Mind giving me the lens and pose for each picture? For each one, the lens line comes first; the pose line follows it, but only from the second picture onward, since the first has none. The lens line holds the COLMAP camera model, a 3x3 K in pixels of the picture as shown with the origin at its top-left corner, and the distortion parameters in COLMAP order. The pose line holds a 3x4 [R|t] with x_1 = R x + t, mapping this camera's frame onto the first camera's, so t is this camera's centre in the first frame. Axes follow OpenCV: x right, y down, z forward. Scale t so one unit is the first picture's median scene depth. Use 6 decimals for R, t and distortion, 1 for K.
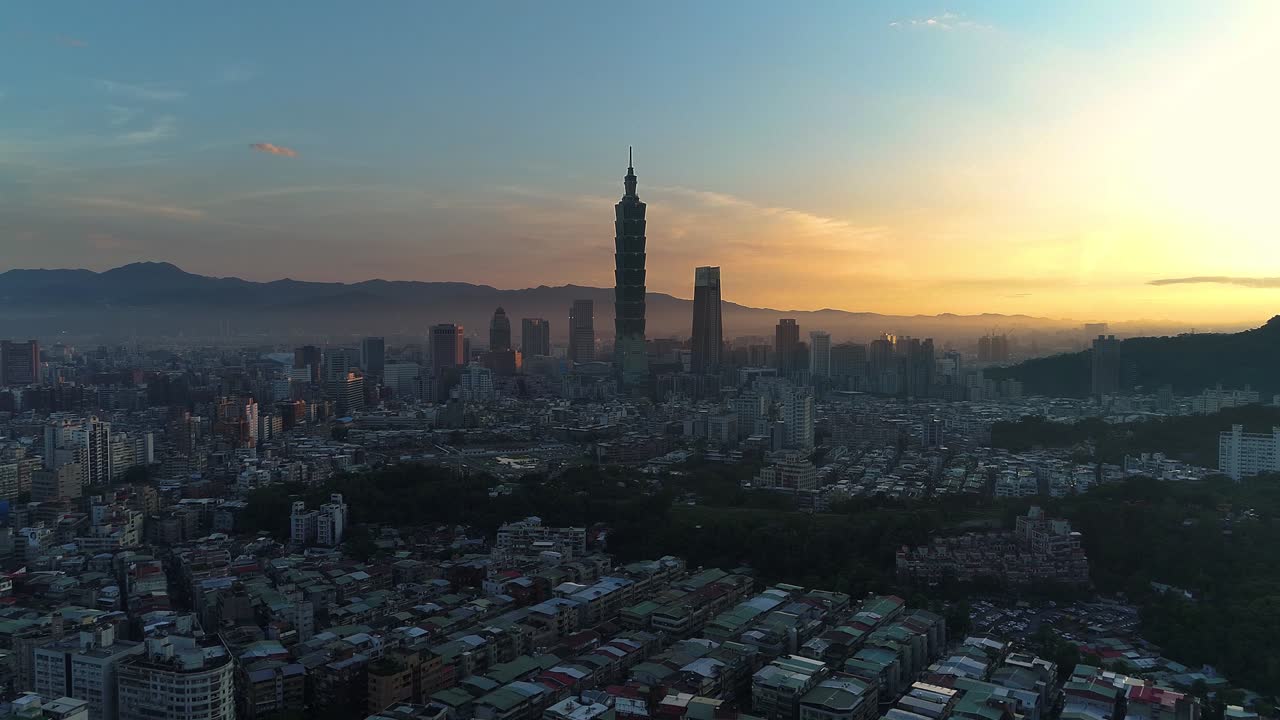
lens RADIAL K [[937.7, 0, 623.6], [0, 937.7, 358.8], [0, 0, 1]] dist [0.001904, -0.003577]
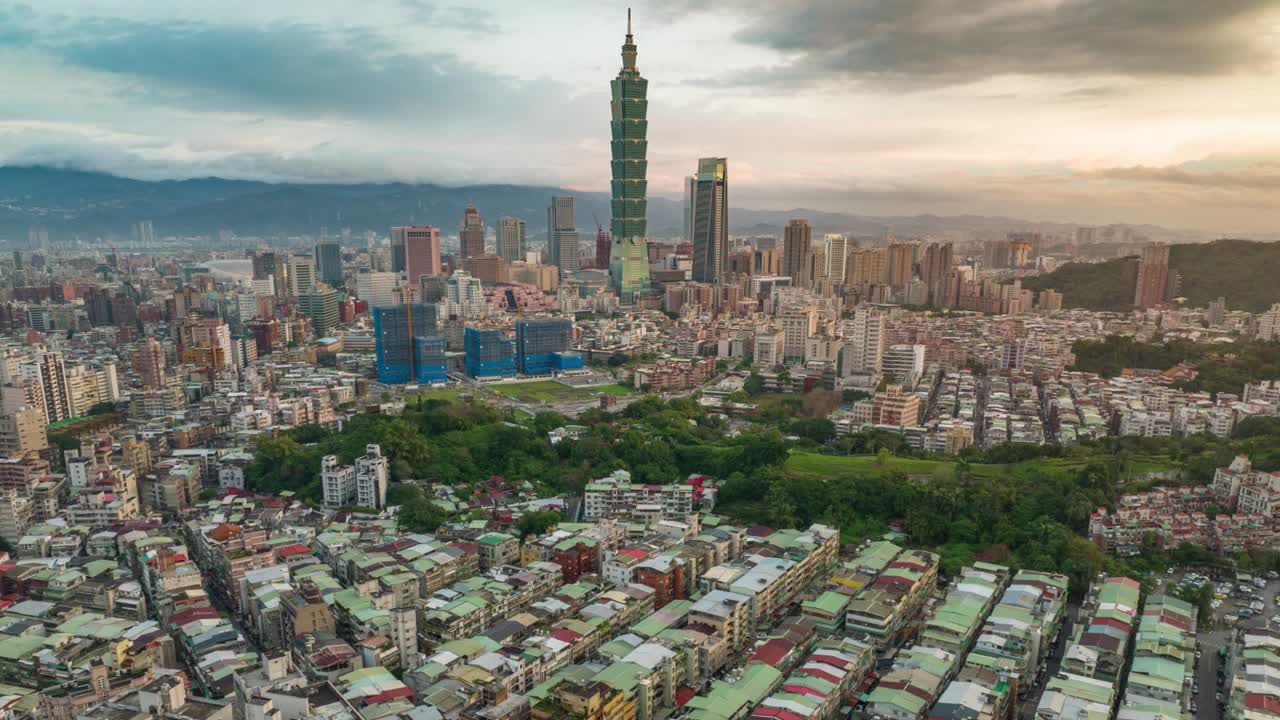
lens RADIAL K [[967.7, 0, 639.2], [0, 967.7, 510.0], [0, 0, 1]] dist [-0.030552, -0.008006]
pose [[0.998084, -0.016423, 0.059657, -0.138804], [0.001136, 0.968832, 0.247715, -0.008345], [-0.061866, -0.247173, 0.966994, 0.180516]]
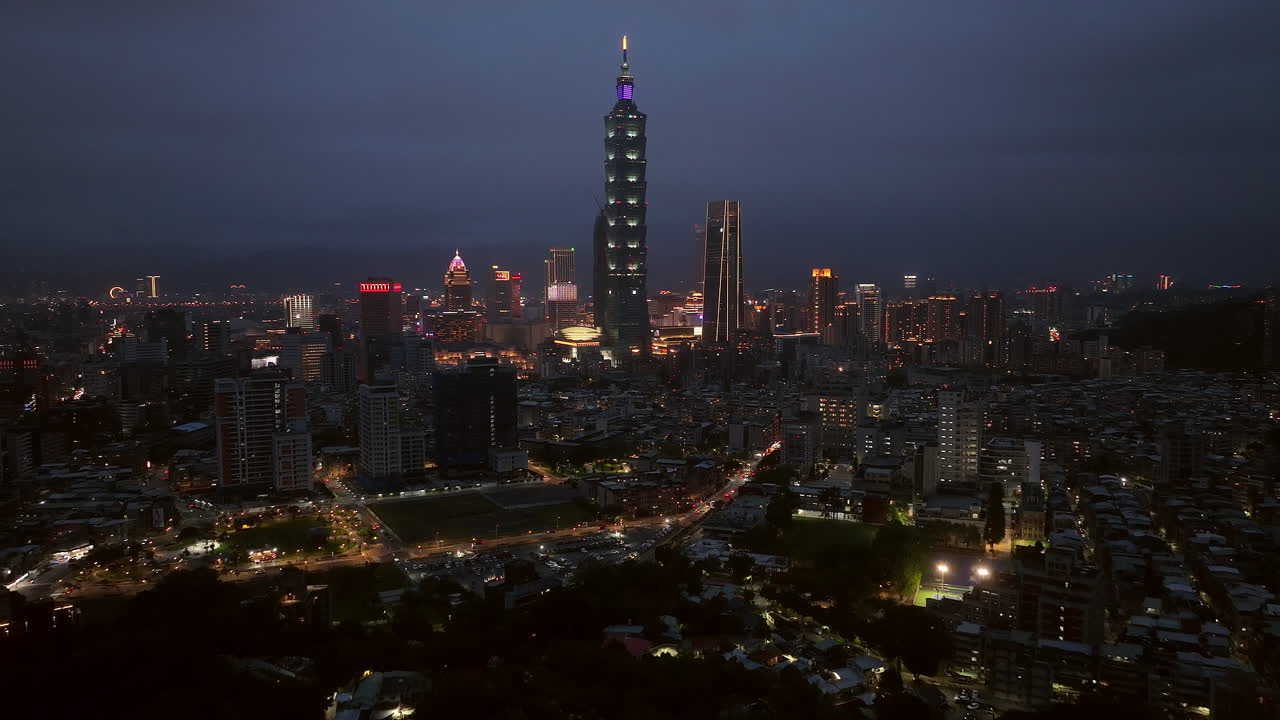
lens RADIAL K [[965.1, 0, 640.0], [0, 965.1, 360.0], [0, 0, 1]] dist [0.010352, 0.004398]
pose [[0.999155, -0.010409, 0.039768, -0.044357], [0.008611, 0.998945, 0.045107, -0.014585], [-0.040196, -0.044726, 0.998190, 0.736315]]
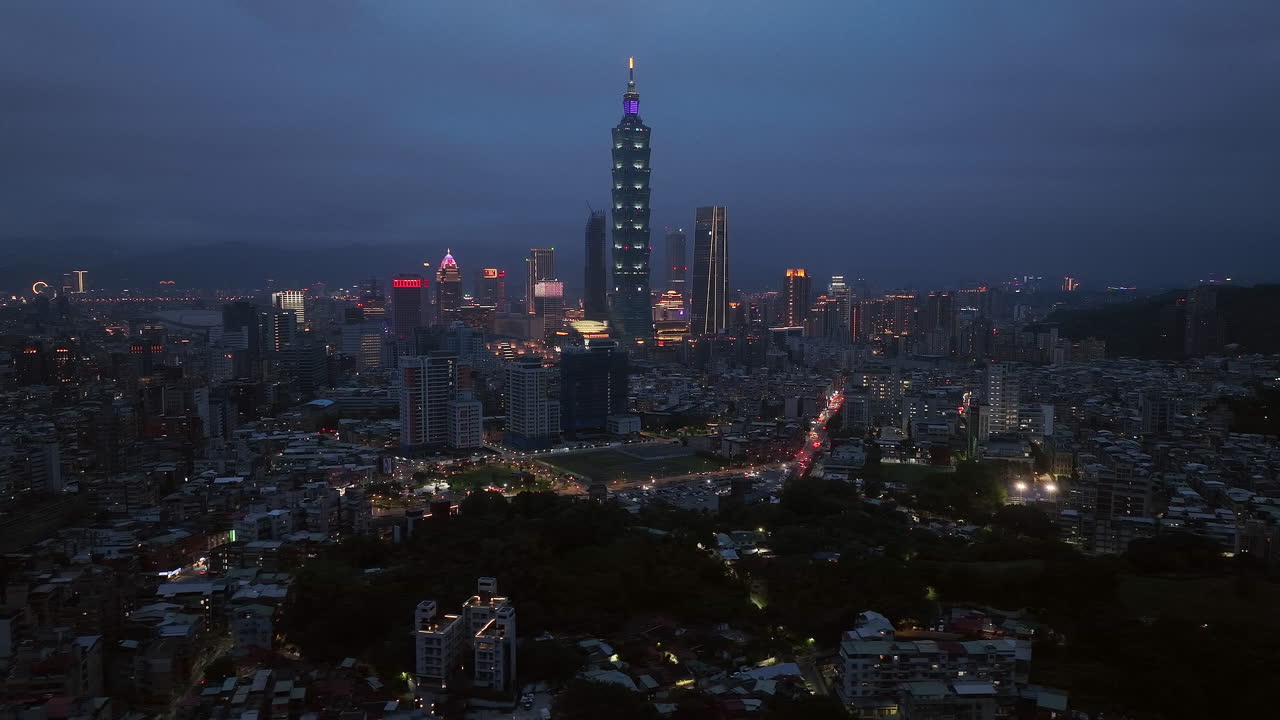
lens RADIAL K [[965.1, 0, 640.0], [0, 965.1, 360.0], [0, 0, 1]] dist [0.010352, 0.004398]
pose [[0.991763, -0.011233, 0.127593, -0.315775], [0.005281, 0.998886, 0.046889, -0.004295], [-0.127978, -0.045829, 0.990718, 0.498418]]
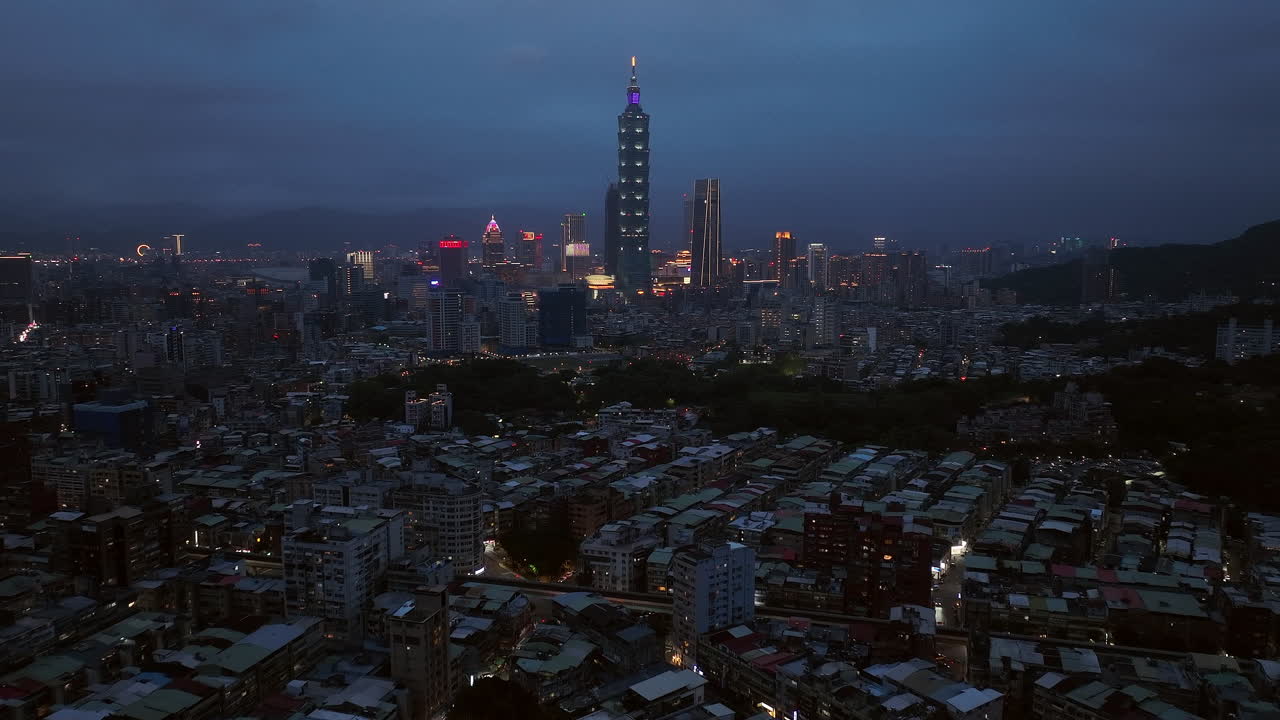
lens RADIAL K [[965.1, 0, 640.0], [0, 965.1, 360.0], [0, 0, 1]] dist [0.010352, 0.004398]
pose [[0.998430, -0.009652, 0.055168, -0.148989], [0.004930, 0.996360, 0.085098, 0.022768], [-0.055789, -0.084693, 0.994844, -0.148941]]
